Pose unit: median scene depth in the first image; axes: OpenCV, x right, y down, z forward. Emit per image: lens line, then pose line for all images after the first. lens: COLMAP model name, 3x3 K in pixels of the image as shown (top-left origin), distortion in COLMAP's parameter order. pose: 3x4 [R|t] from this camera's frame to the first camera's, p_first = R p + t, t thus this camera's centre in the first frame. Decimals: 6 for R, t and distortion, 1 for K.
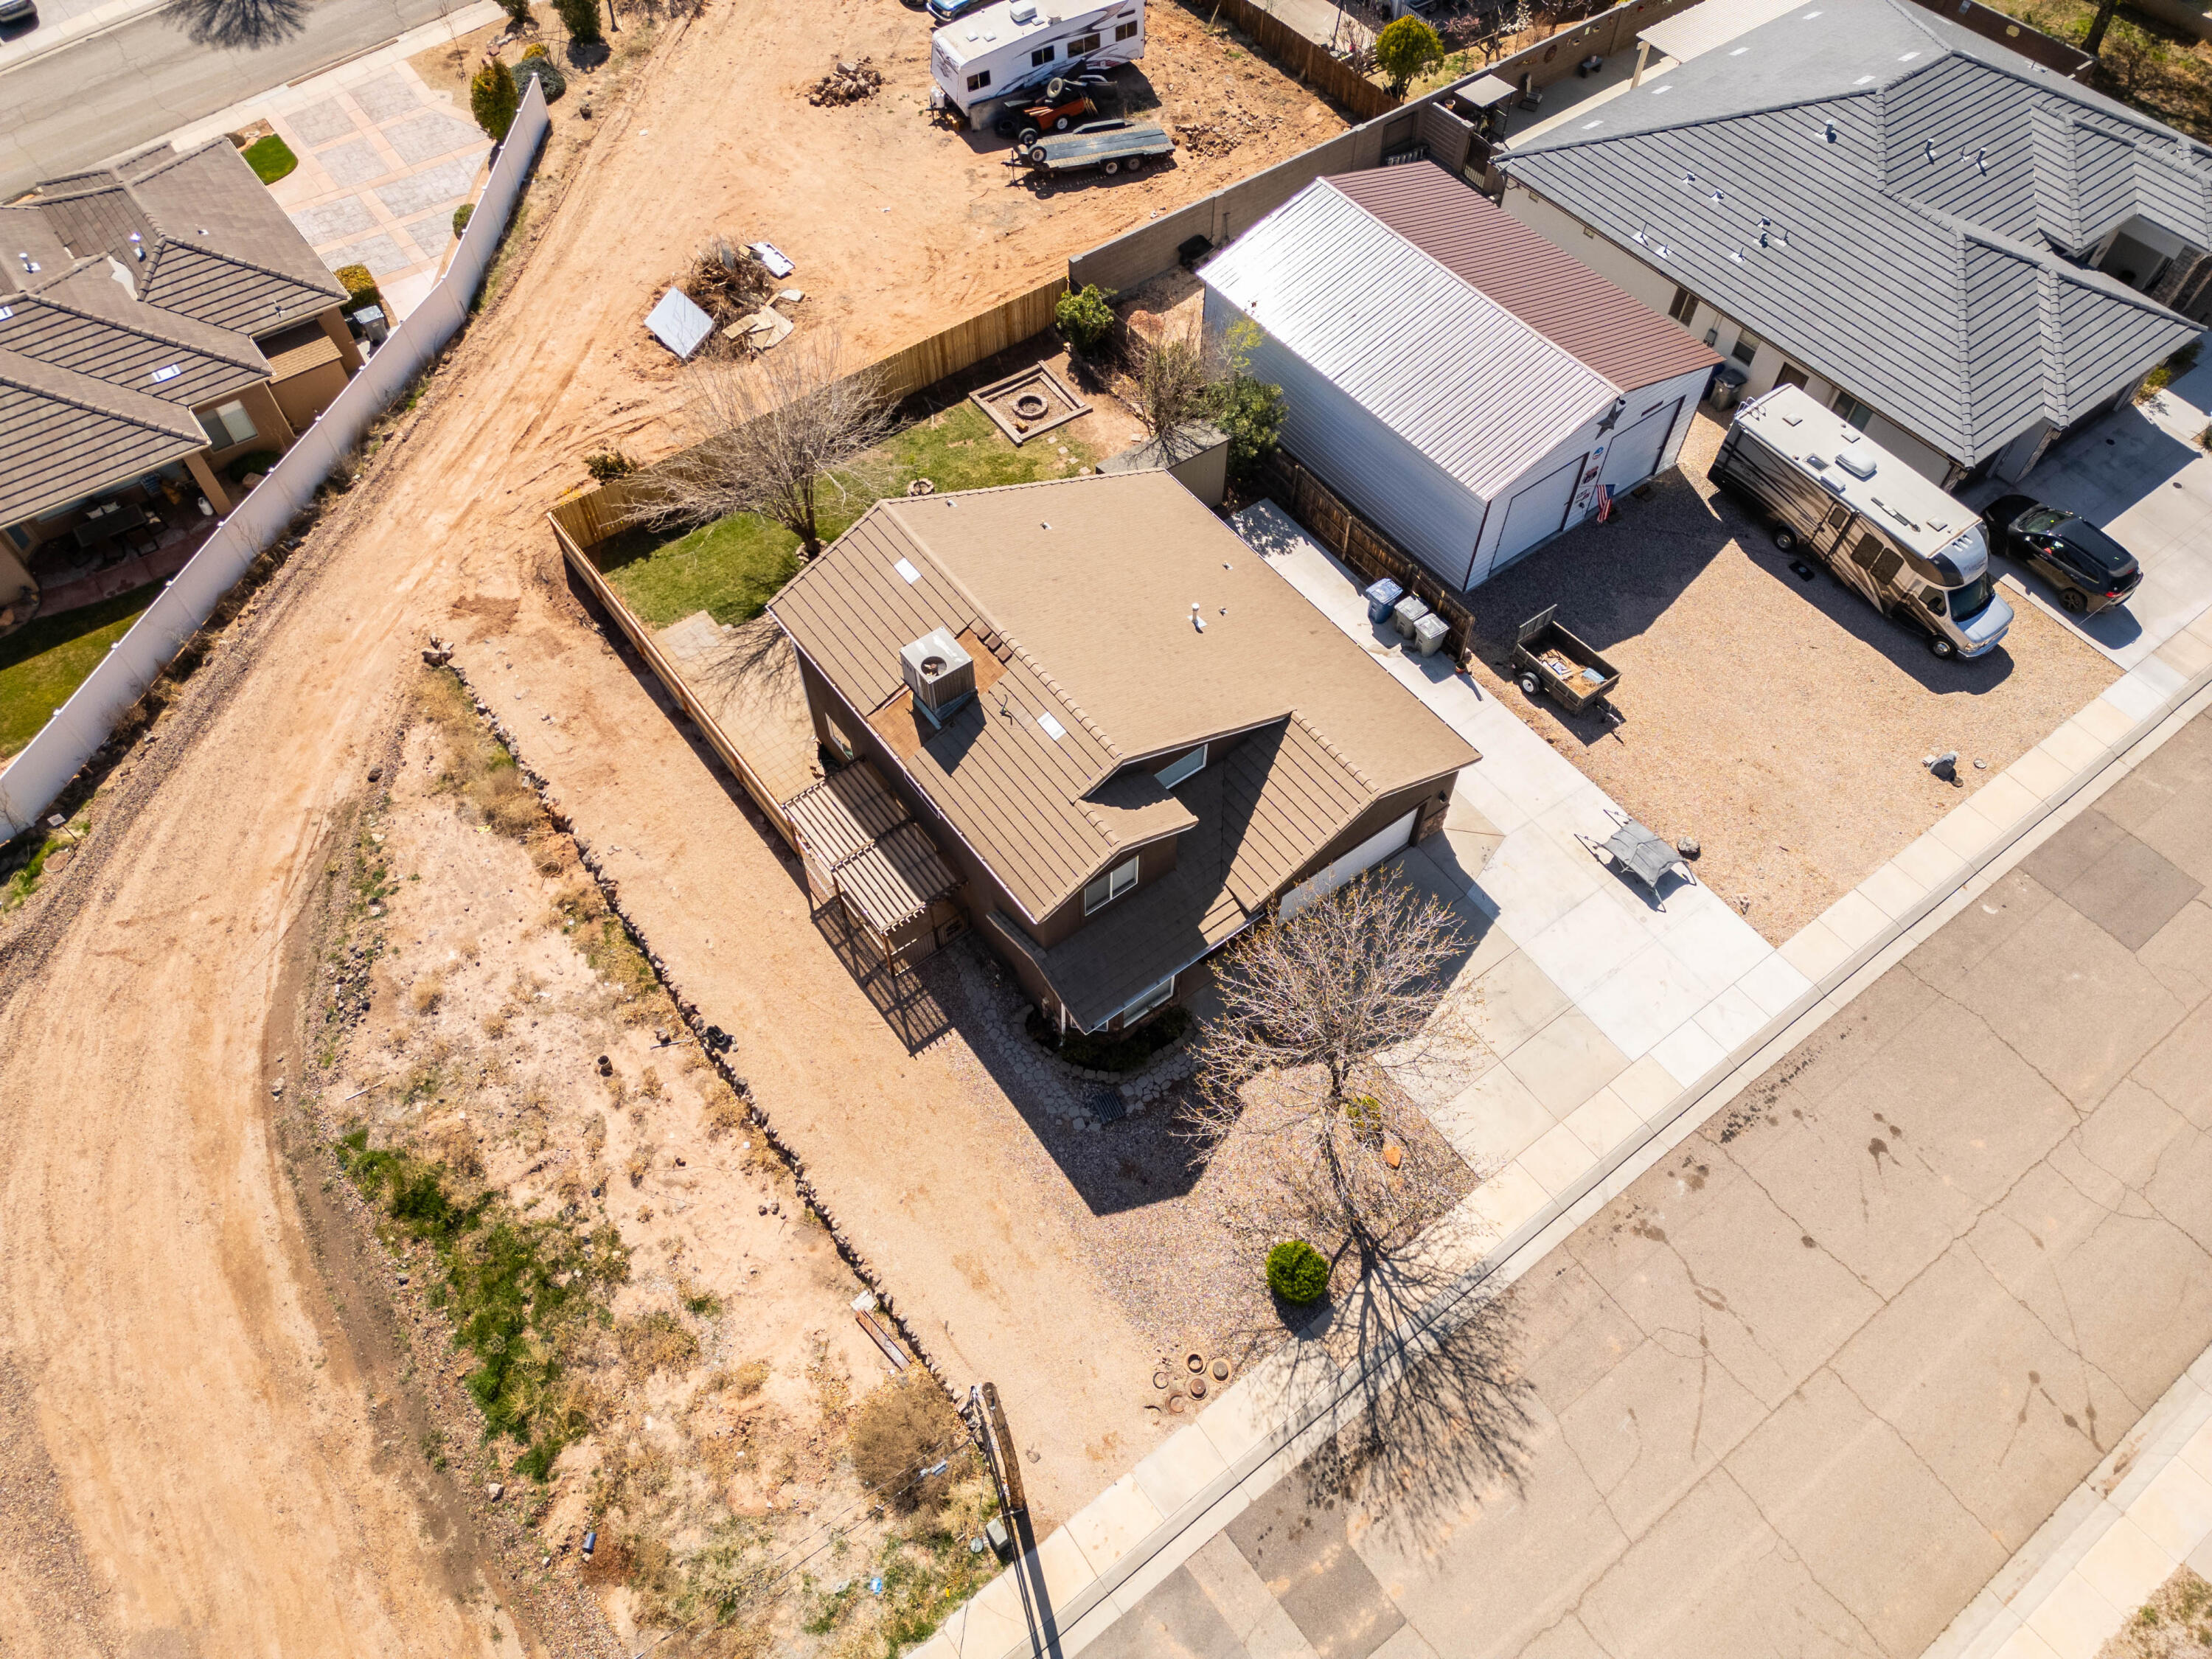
lens RADIAL K [[1540.3, 0, 1109.6], [0, 1540.3, 830.4], [0, 0, 1]] dist [0.078565, -0.074972]
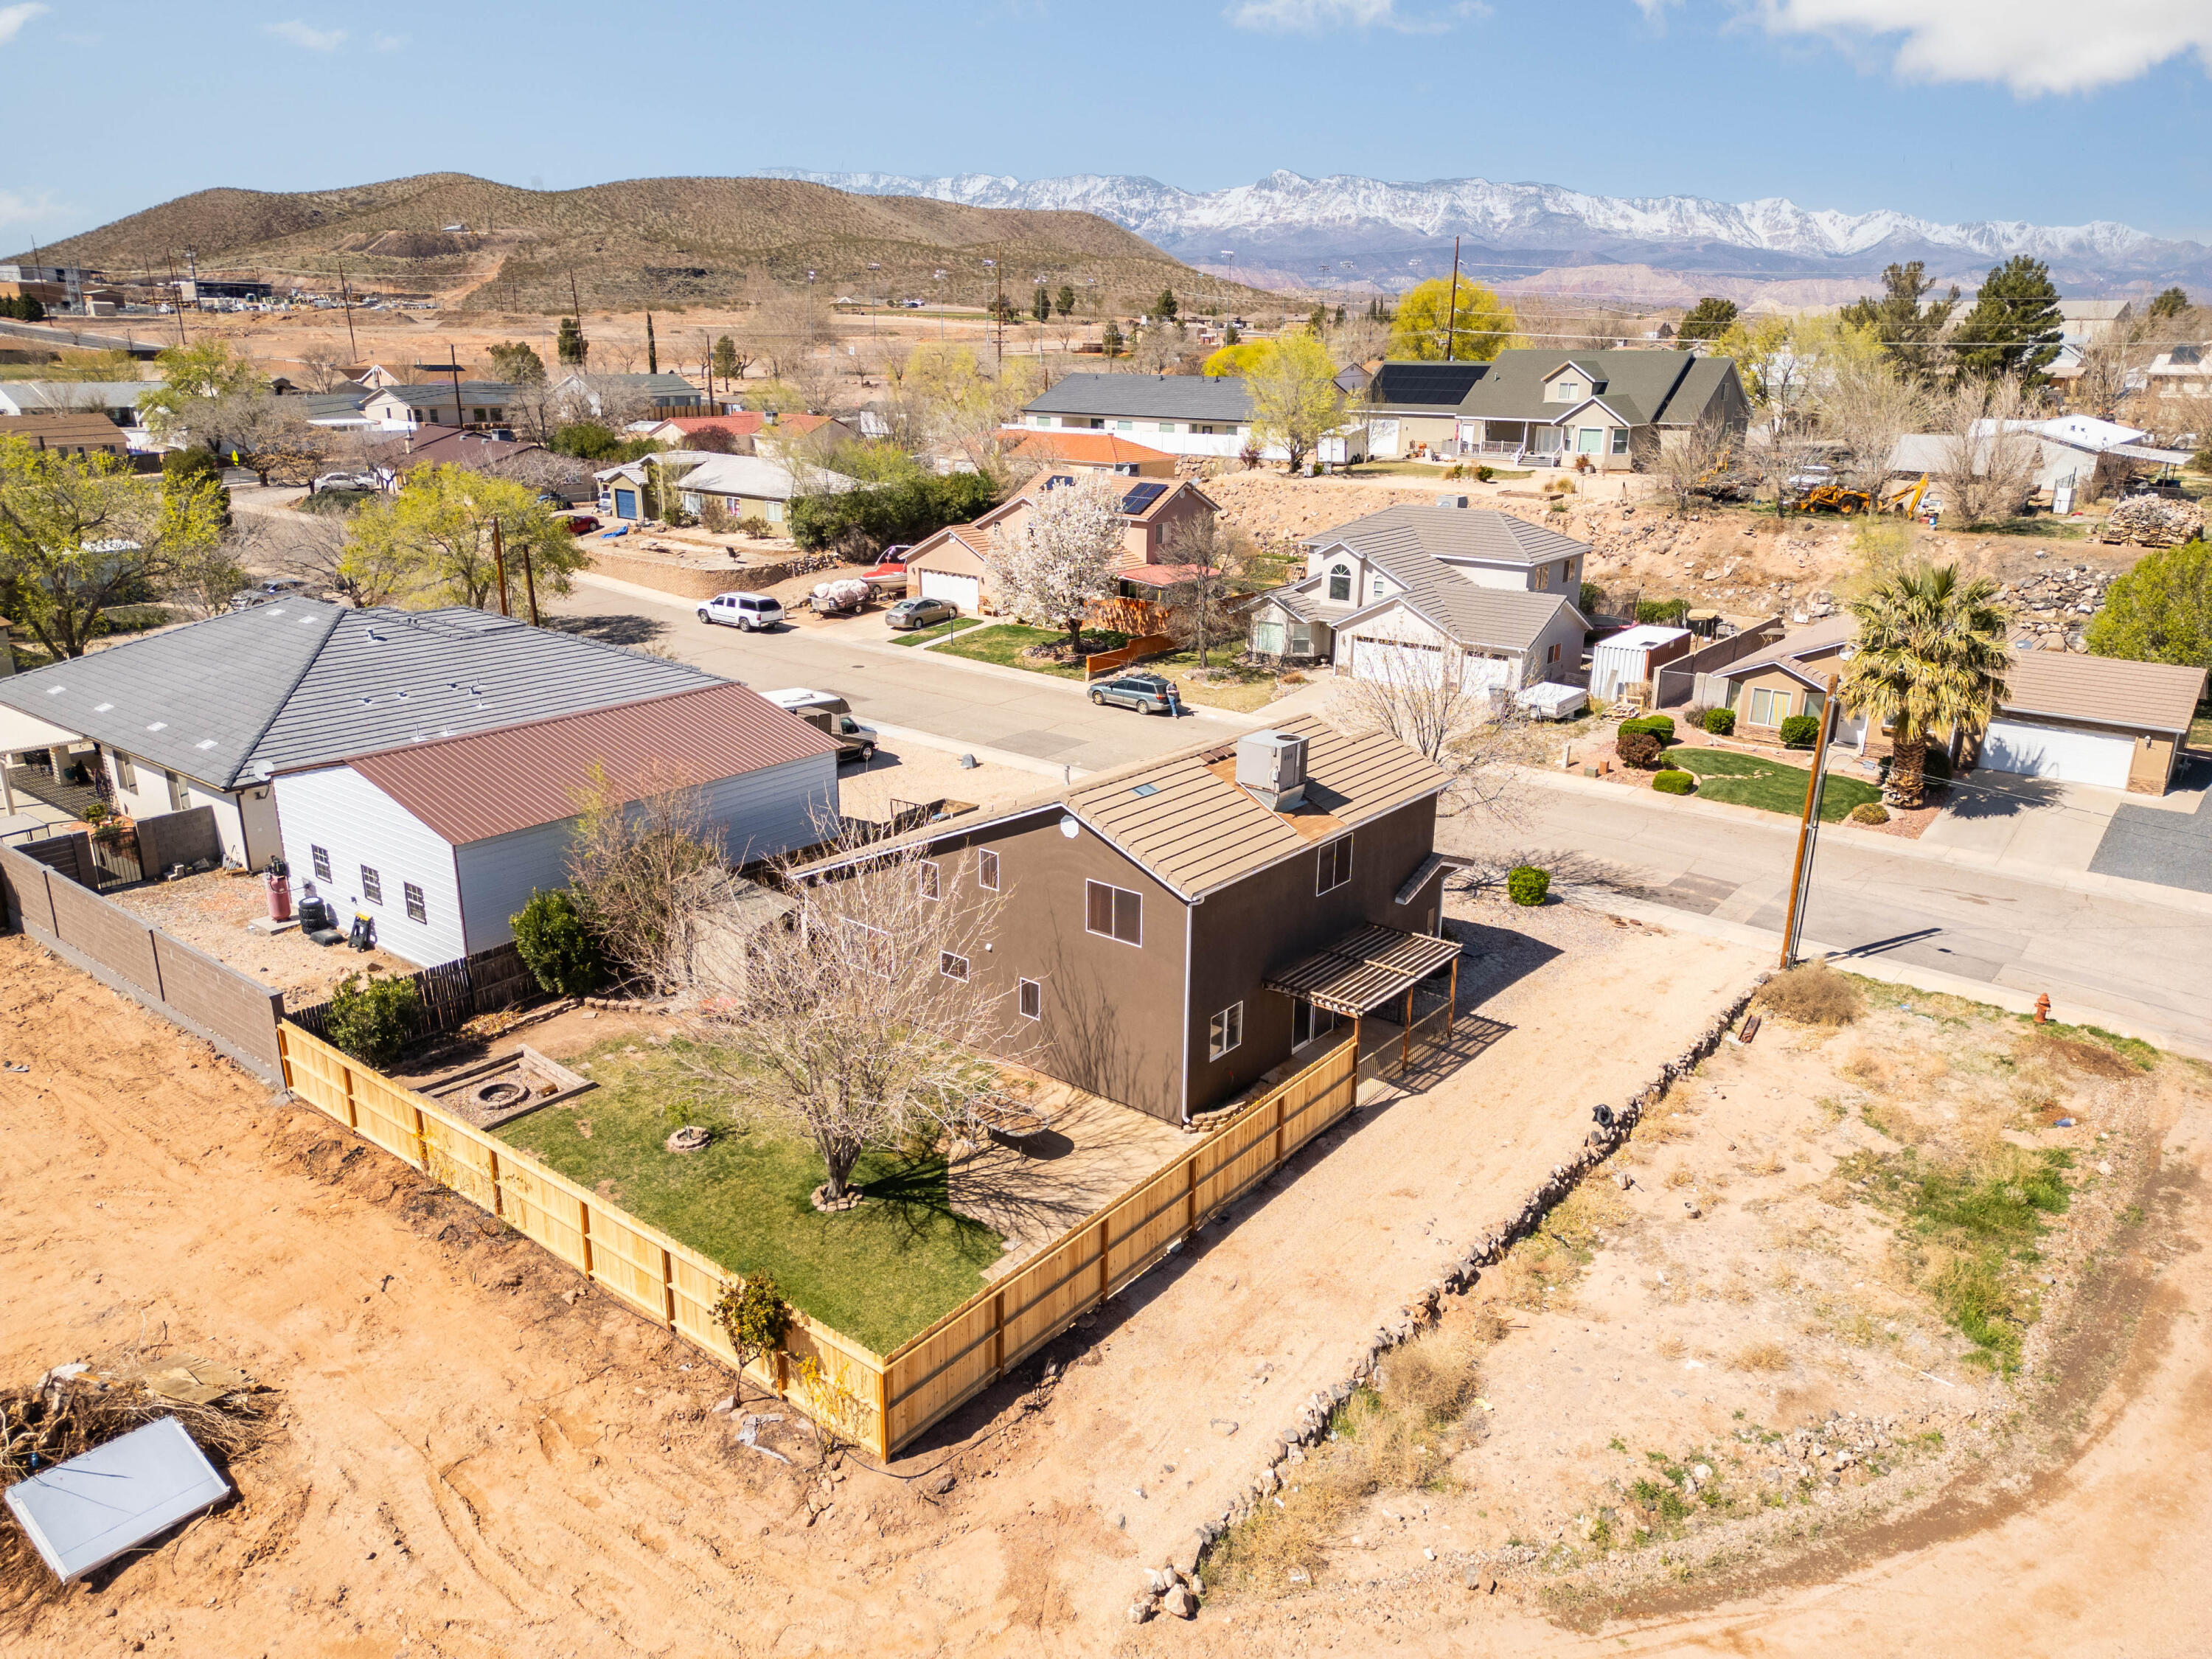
lens RADIAL K [[1540.3, 0, 1109.6], [0, 1540.3, 830.4], [0, 0, 1]] dist [0.078565, -0.074972]
pose [[-0.248255, -0.304553, 0.919574, -0.964091], [0.789680, 0.486184, 0.374207, -0.512237], [-0.561048, 0.819068, 0.119802, 0.921261]]
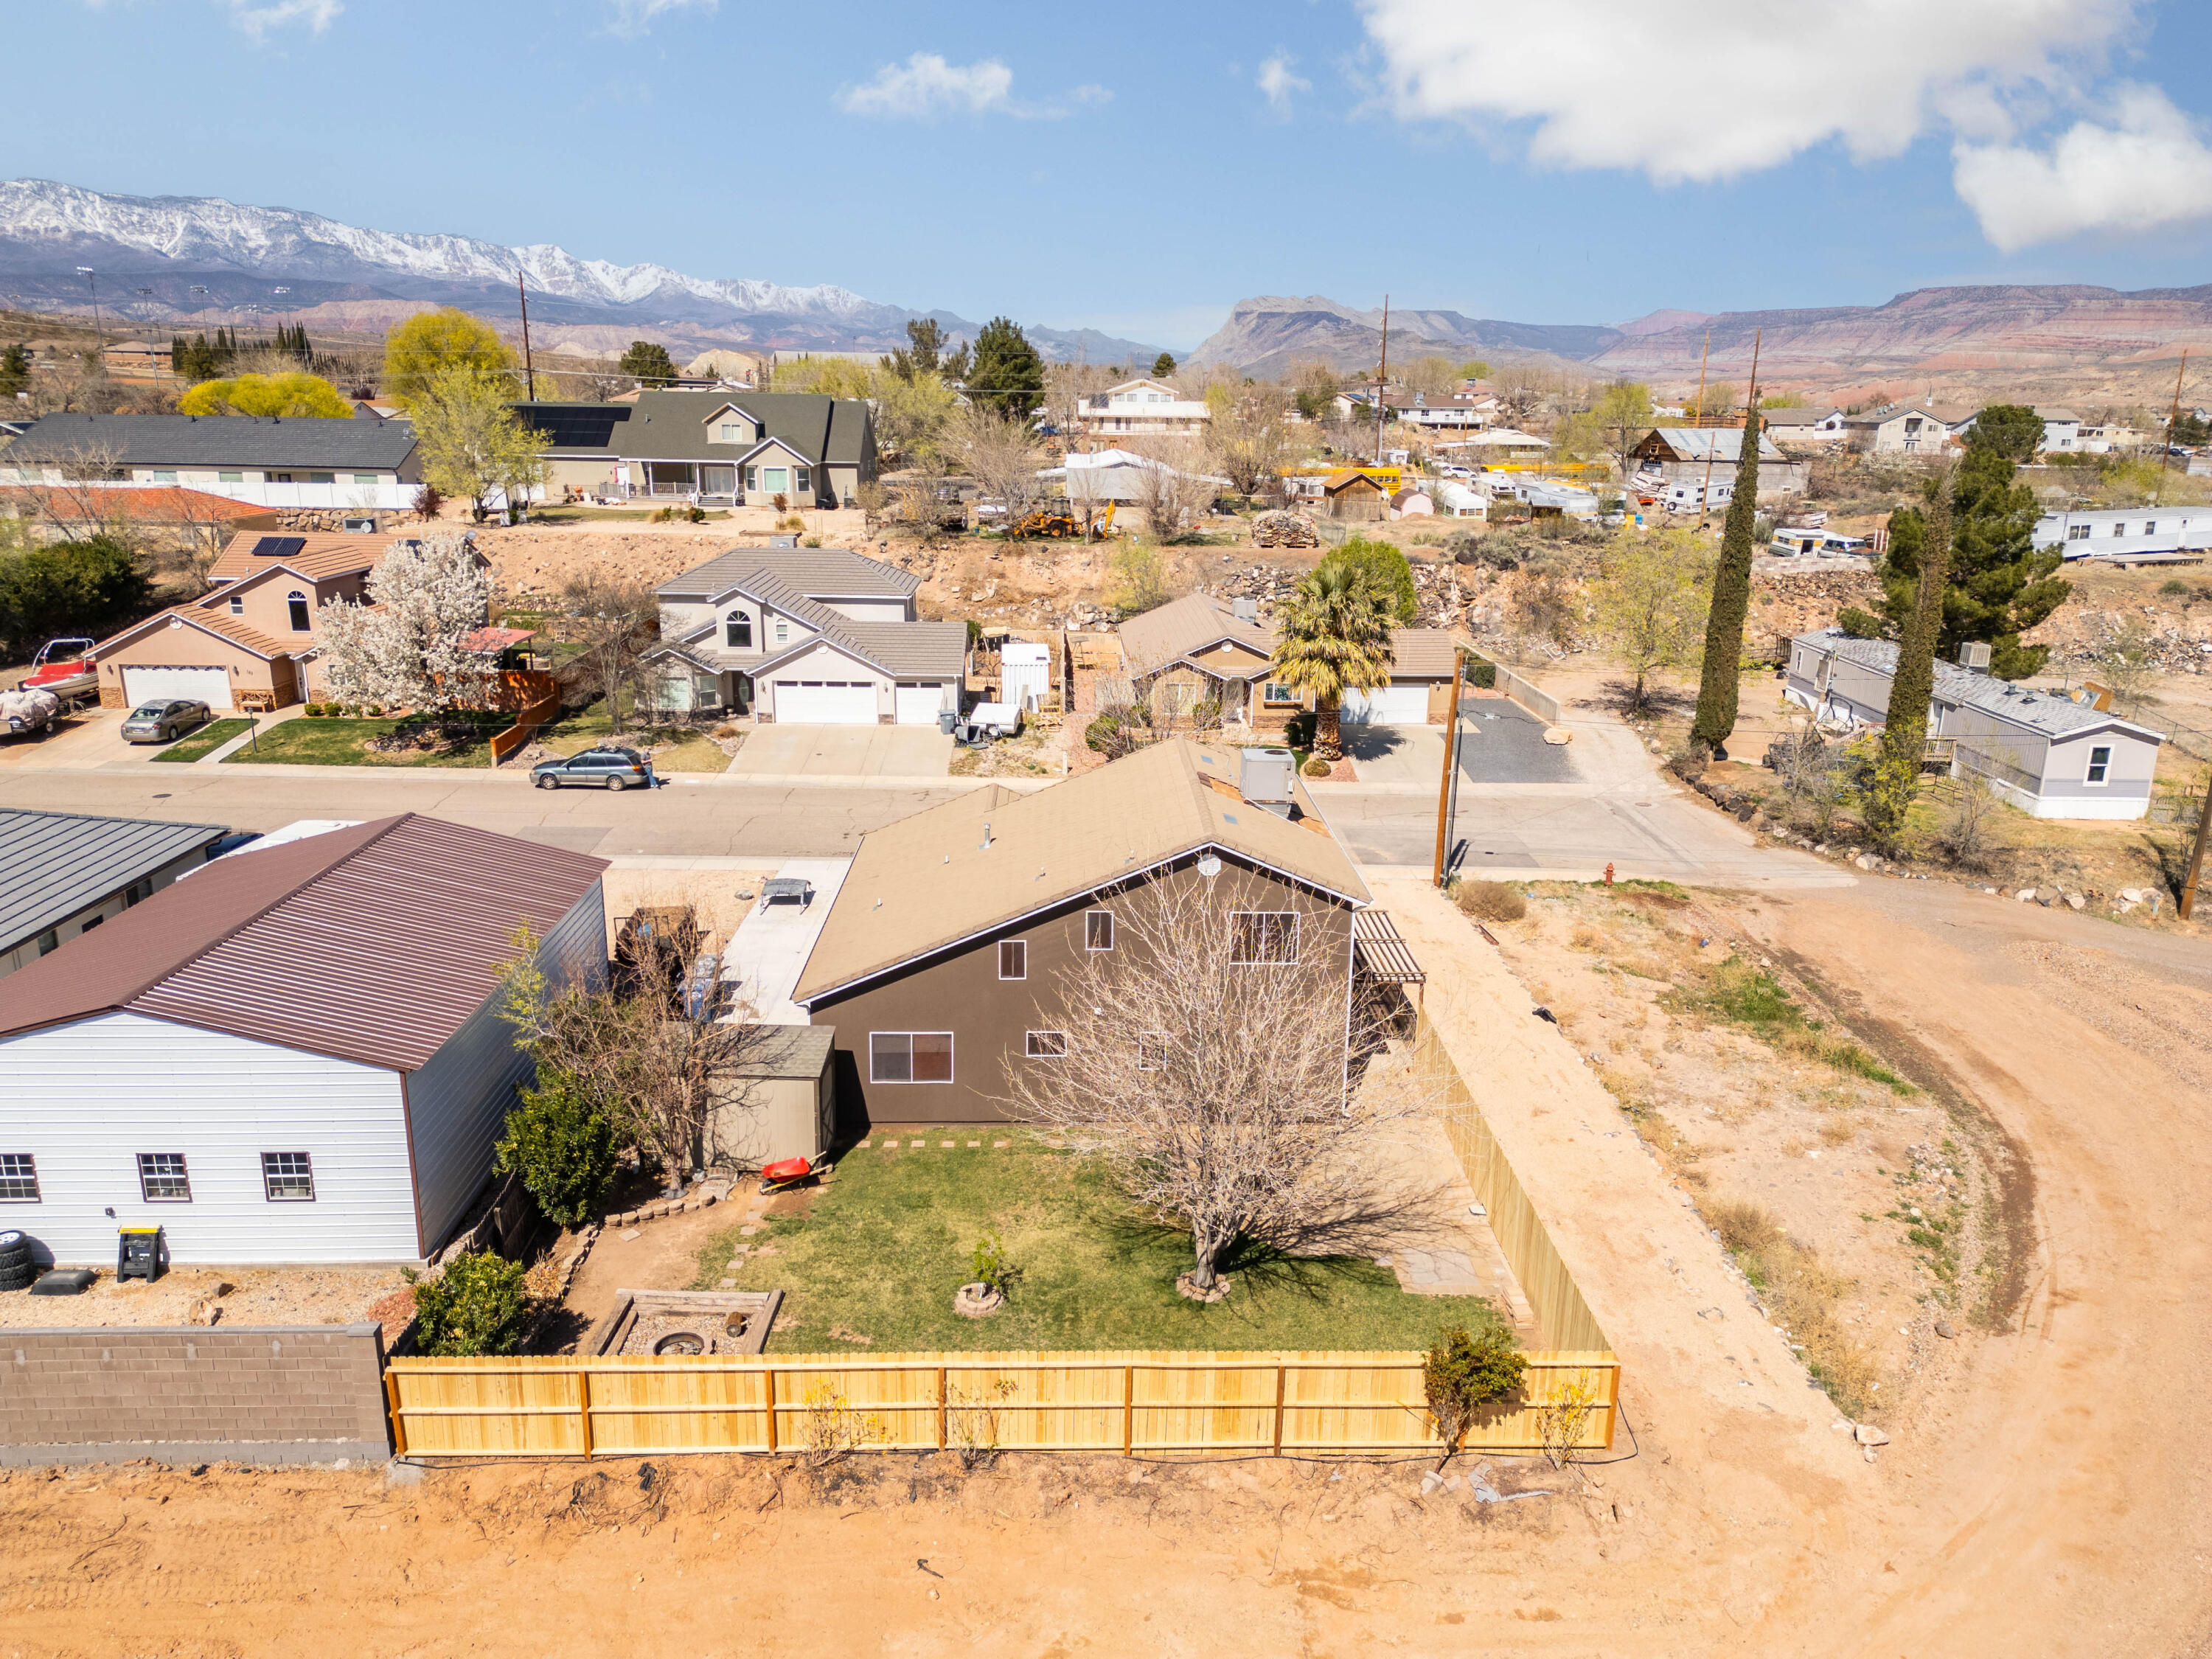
lens RADIAL K [[1540.3, 0, 1109.6], [0, 1540.3, 830.4], [0, 0, 1]] dist [0.078565, -0.074972]
pose [[-0.815190, -0.176986, 0.551491, -0.586716], [0.464185, 0.369841, 0.804829, -0.951835], [-0.346407, 0.912082, -0.219337, 1.234950]]
